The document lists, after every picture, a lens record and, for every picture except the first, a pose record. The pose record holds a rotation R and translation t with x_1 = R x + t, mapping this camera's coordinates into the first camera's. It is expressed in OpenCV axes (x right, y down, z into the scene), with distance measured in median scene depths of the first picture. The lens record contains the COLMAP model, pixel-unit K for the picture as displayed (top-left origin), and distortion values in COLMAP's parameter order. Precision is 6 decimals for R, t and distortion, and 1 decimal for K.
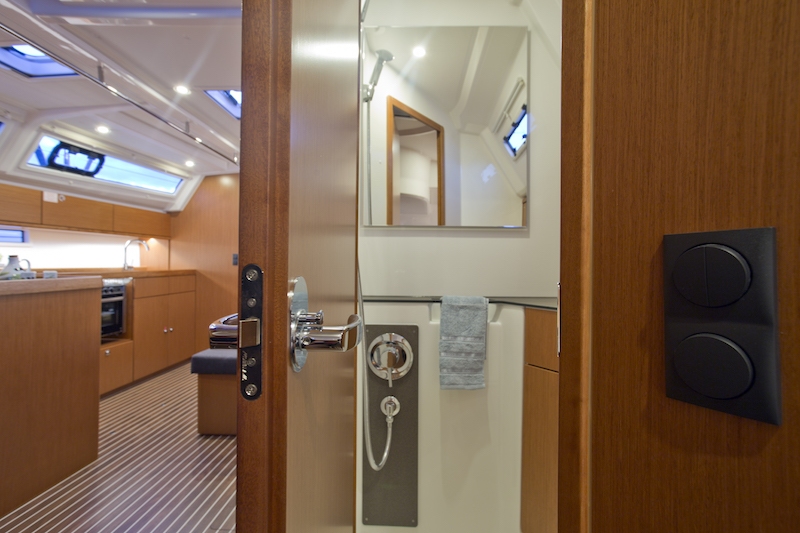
lens RADIAL K [[394.2, 0, 420.8], [0, 394.2, 261.1], [0, 0, 1]] dist [0.000817, 0.000804]
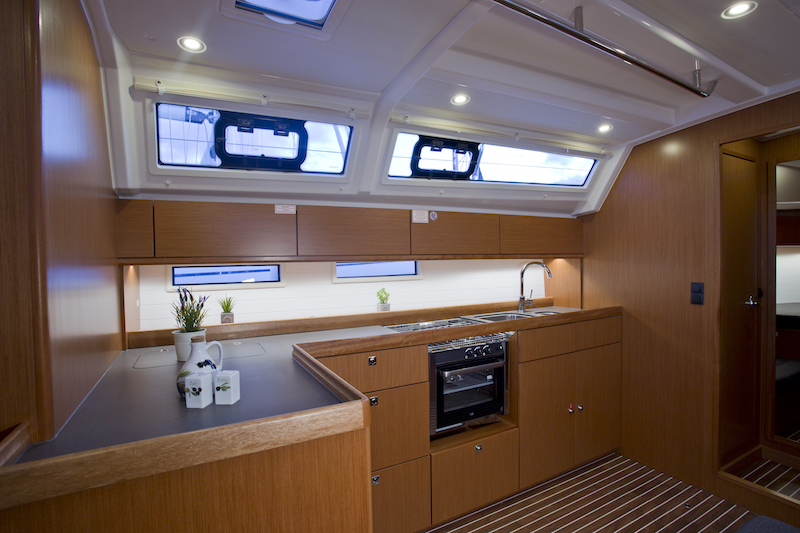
lens RADIAL K [[394.2, 0, 420.8], [0, 394.2, 261.1], [0, 0, 1]] dist [0.000817, 0.000804]
pose [[0.509383, 0.005957, -0.860519, -0.264812], [0.016254, 0.999731, 0.016542, -0.079395], [0.860386, -0.022413, 0.509149, 0.545981]]
